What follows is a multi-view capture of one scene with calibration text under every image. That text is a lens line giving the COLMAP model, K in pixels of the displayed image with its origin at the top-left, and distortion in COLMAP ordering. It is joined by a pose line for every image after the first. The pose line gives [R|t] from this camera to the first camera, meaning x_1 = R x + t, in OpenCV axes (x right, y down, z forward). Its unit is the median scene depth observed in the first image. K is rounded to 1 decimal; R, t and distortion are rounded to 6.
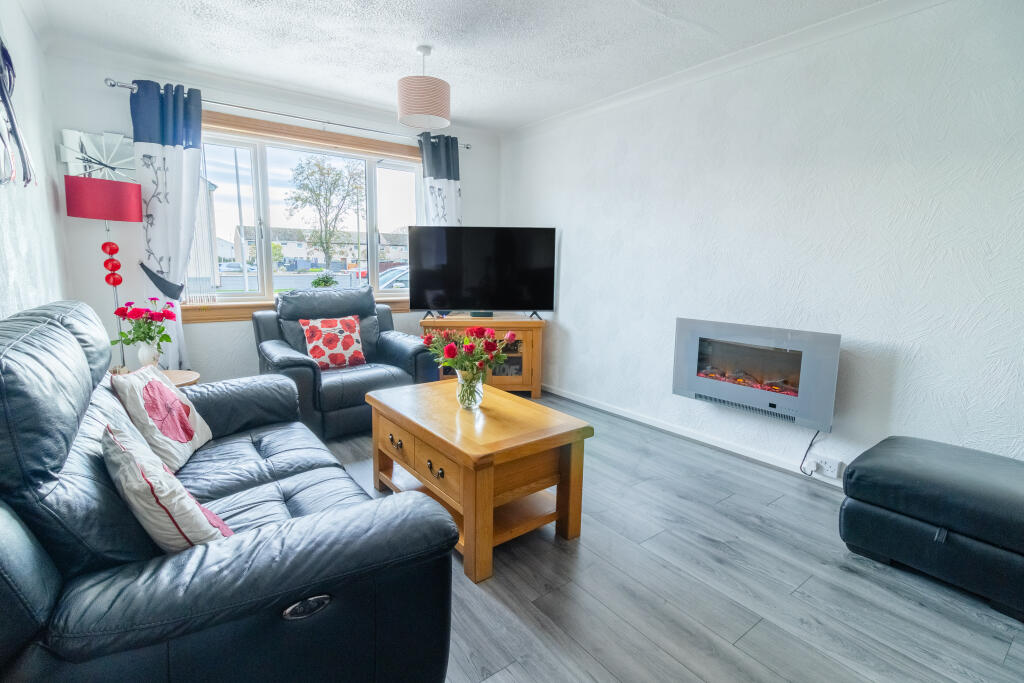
lens RADIAL K [[488.8, 0, 507.7], [0, 488.8, 333.8], [0, 0, 1]] dist [0.001449, 0.000440]
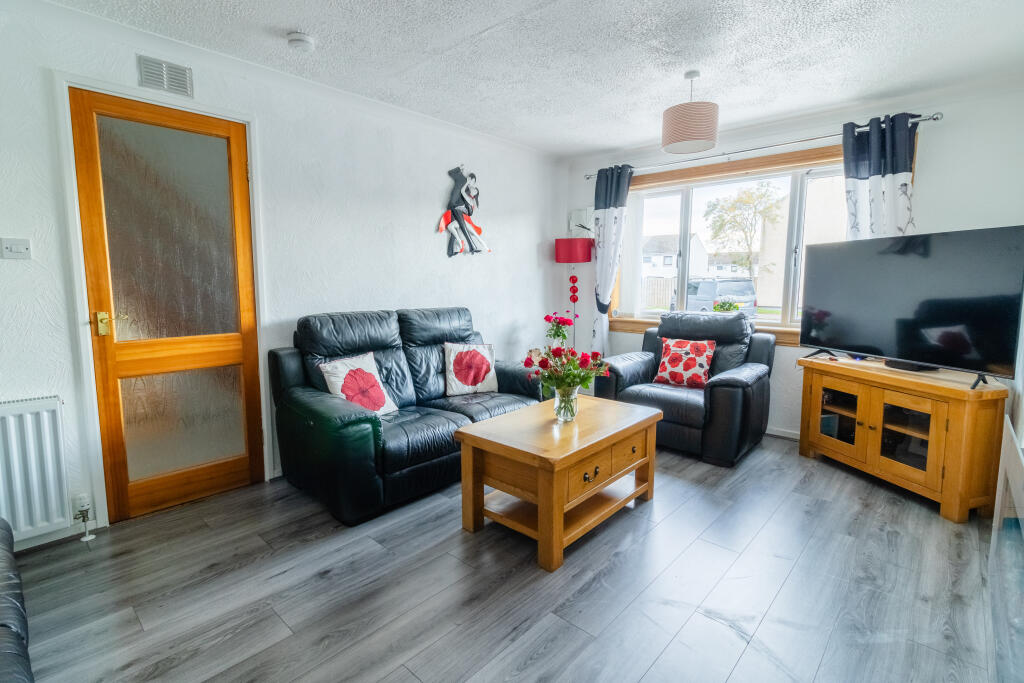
lens RADIAL K [[481.5, 0, 507.9], [0, 481.5, 333.9], [0, 0, 1]] dist [0.002016, -0.014312]
pose [[0.180834, 0.103453, -0.978058, 0.686074], [-0.130984, 0.988127, 0.080300, -0.089153], [0.974752, 0.113589, 0.192238, 0.464659]]
